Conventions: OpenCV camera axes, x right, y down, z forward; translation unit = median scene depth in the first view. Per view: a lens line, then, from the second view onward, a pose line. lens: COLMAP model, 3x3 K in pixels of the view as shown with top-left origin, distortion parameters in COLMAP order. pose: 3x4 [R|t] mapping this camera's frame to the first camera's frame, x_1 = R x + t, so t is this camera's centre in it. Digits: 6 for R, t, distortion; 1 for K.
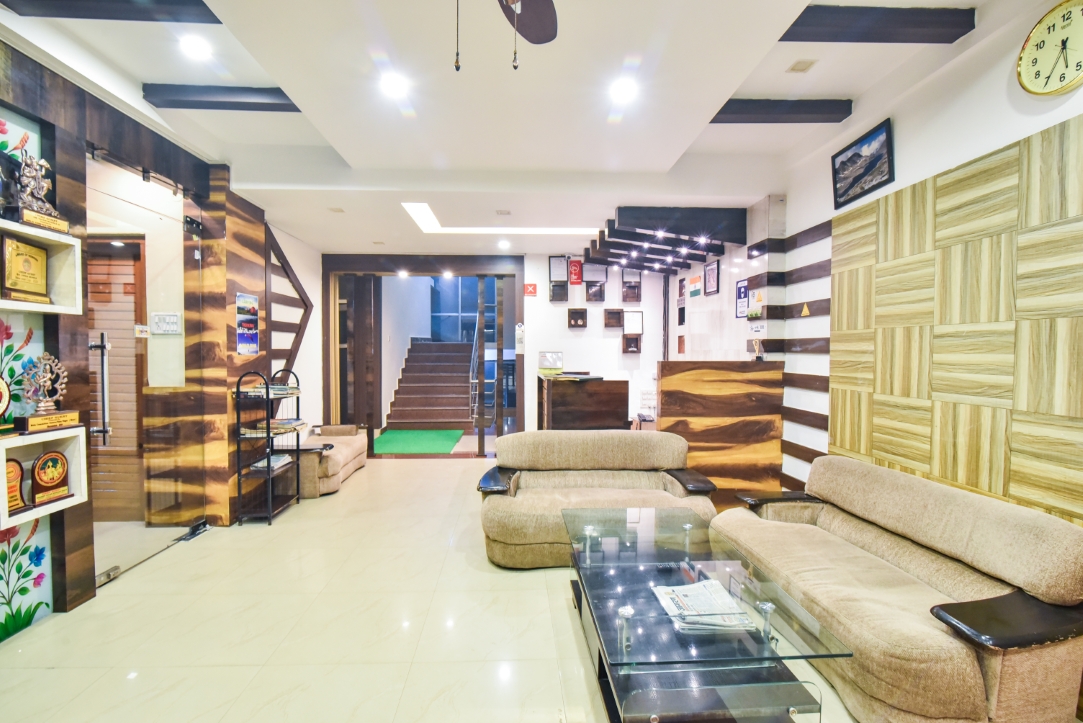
lens RADIAL K [[509.8, 0, 541.5], [0, 509.8, 361.5], [0, 0, 1]] dist [0.000358, 0.000080]
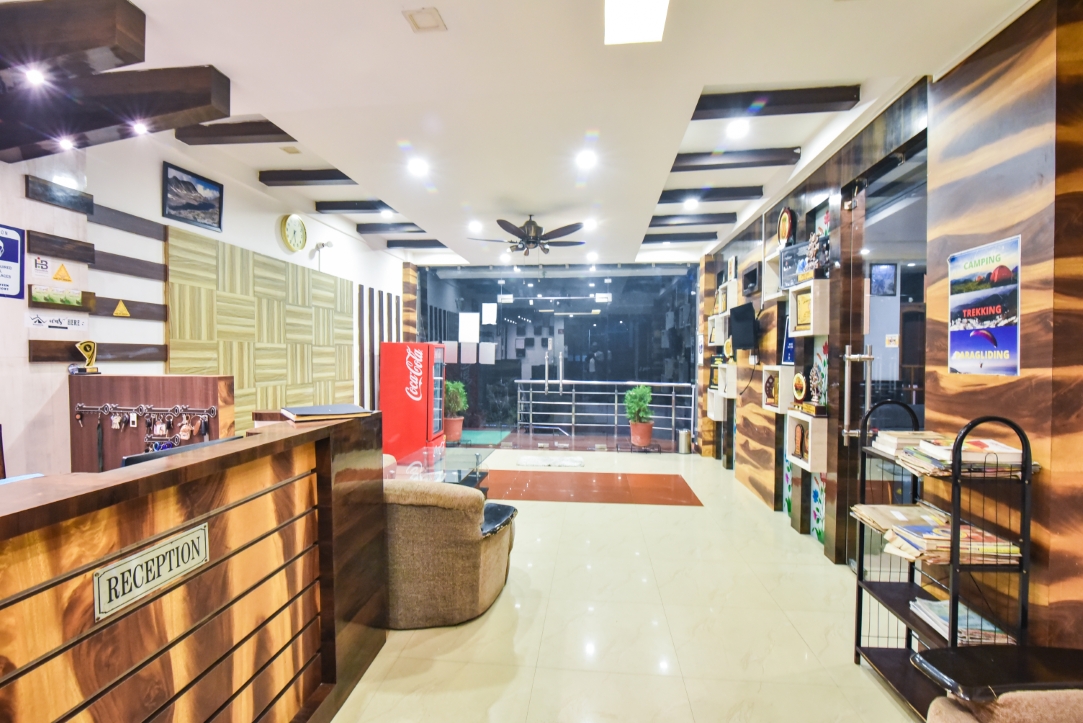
lens RADIAL K [[509.8, 0, 541.5], [0, 509.8, 361.5], [0, 0, 1]] dist [0.000358, 0.000080]
pose [[-0.987197, -0.006670, 0.159365, -0.351254], [-0.001385, 0.999446, 0.033254, -0.055671], [-0.159498, 0.032607, -0.986660, 2.120356]]
